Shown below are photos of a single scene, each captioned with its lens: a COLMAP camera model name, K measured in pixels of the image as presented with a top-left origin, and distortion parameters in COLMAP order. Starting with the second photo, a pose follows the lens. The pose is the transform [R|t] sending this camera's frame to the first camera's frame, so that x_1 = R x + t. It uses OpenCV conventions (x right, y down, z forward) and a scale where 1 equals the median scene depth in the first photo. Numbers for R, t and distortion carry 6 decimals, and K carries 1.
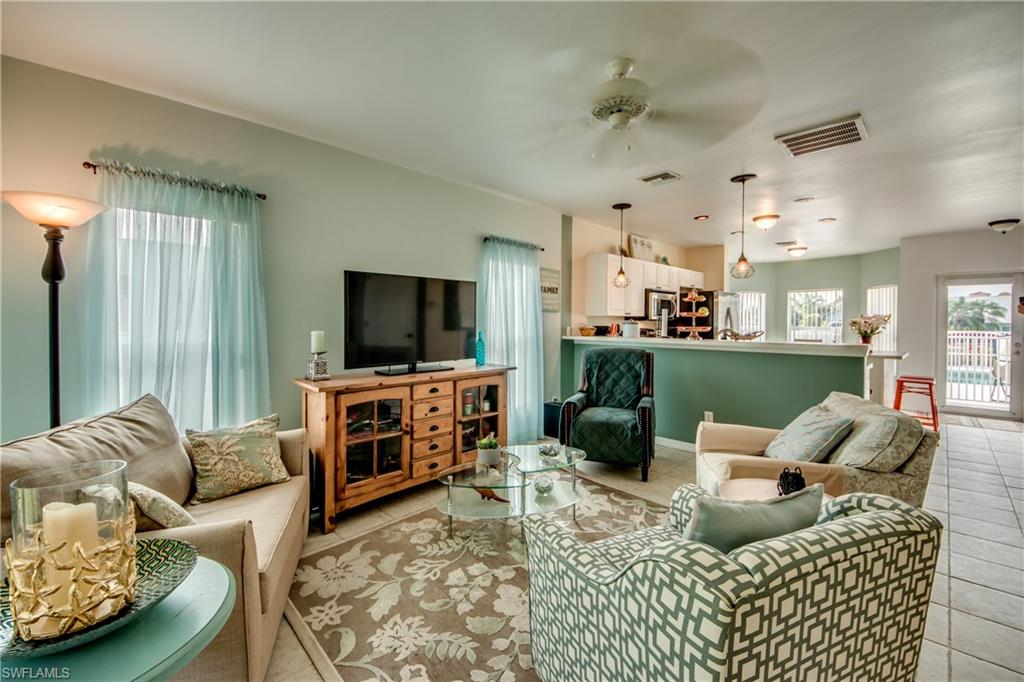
lens RADIAL K [[416.8, 0, 515.6], [0, 416.8, 322.9], [0, 0, 1]] dist [0.001091, -0.001877]
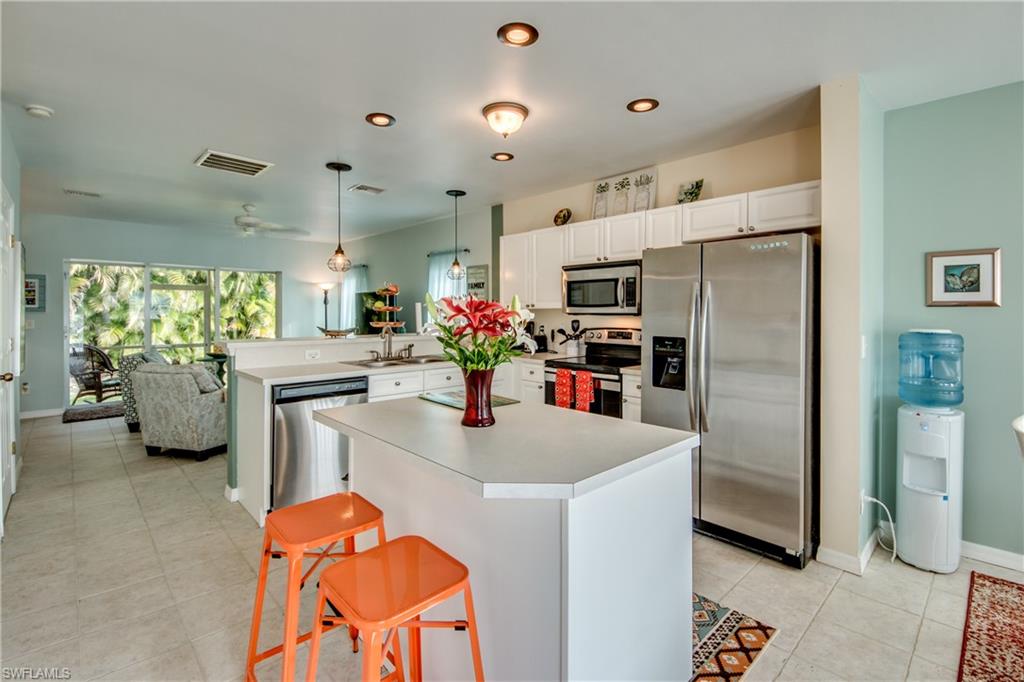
lens RADIAL K [[465.9, 0, 515.5], [0, 465.9, 302.1], [0, 0, 1]] dist [-0.005149, -0.003683]
pose [[-0.015435, -0.024656, -0.999577, 1.976714], [-0.004934, 0.999686, -0.024583, -0.014788], [0.999869, 0.004552, -0.015552, 1.768678]]
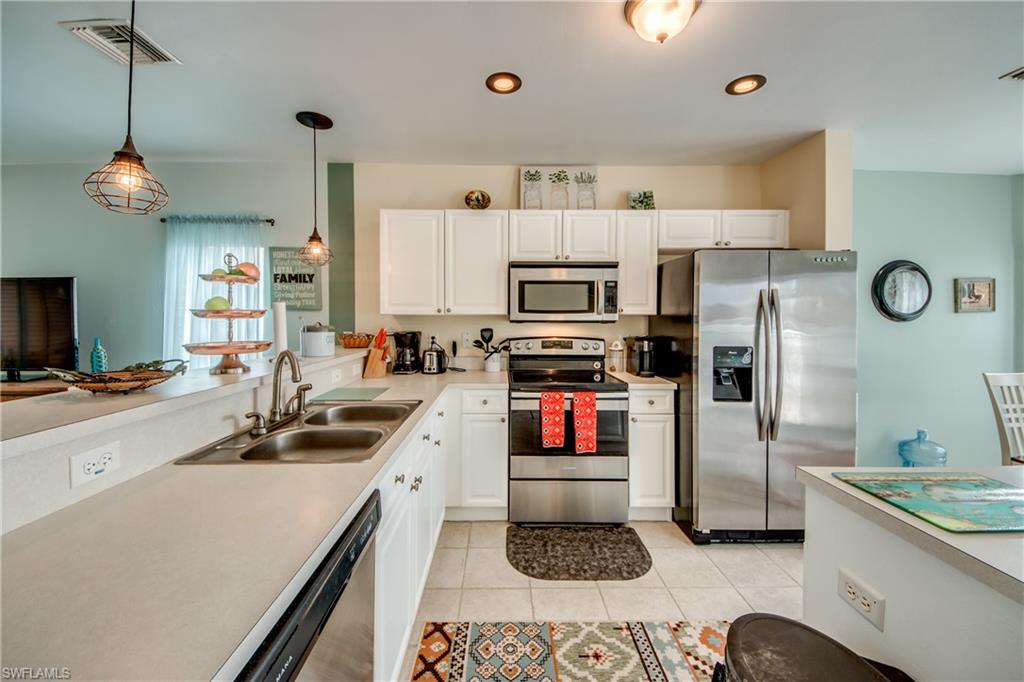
lens RADIAL K [[388.8, 0, 514.9], [0, 388.8, 316.1], [0, 0, 1]] dist [-0.000682, -0.005374]
pose [[0.726986, -0.003552, -0.686643, 1.246716], [-0.000858, 0.999981, -0.006082, -0.021479], [0.686652, 0.005011, 0.726969, 1.245767]]
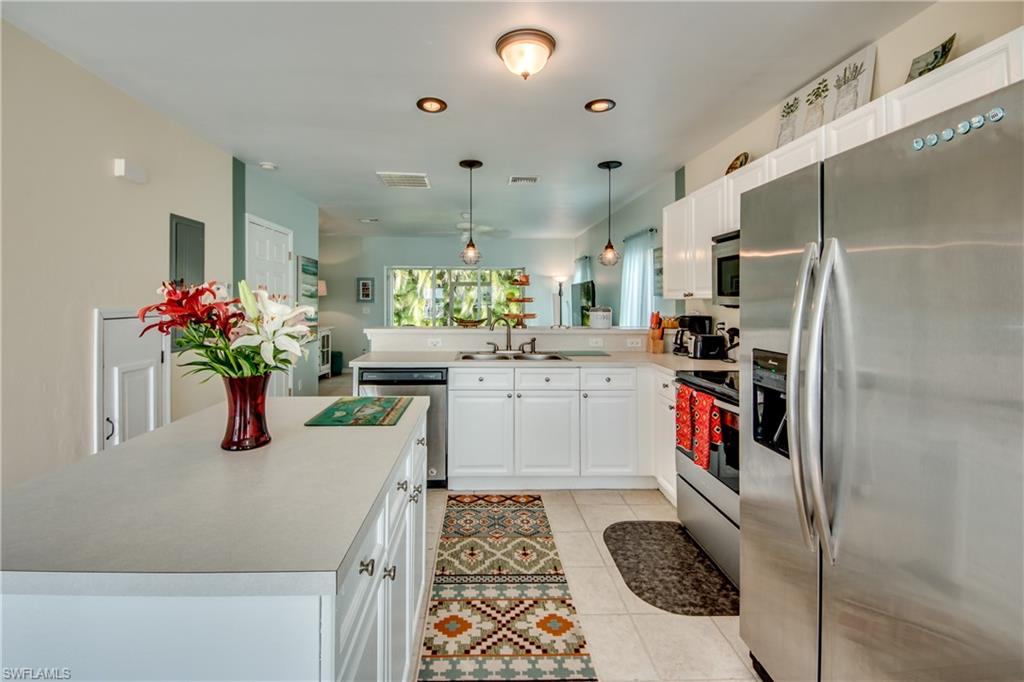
lens RADIAL K [[445.1, 0, 481.2], [0, 445.1, 295.1], [0, 0, 1]] dist [-0.010034, -0.002442]
pose [[-0.693832, -0.018717, -0.719893, 1.590139], [-0.009294, 0.999812, -0.017037, -0.017643], [0.720077, -0.005130, -0.693875, 2.164016]]
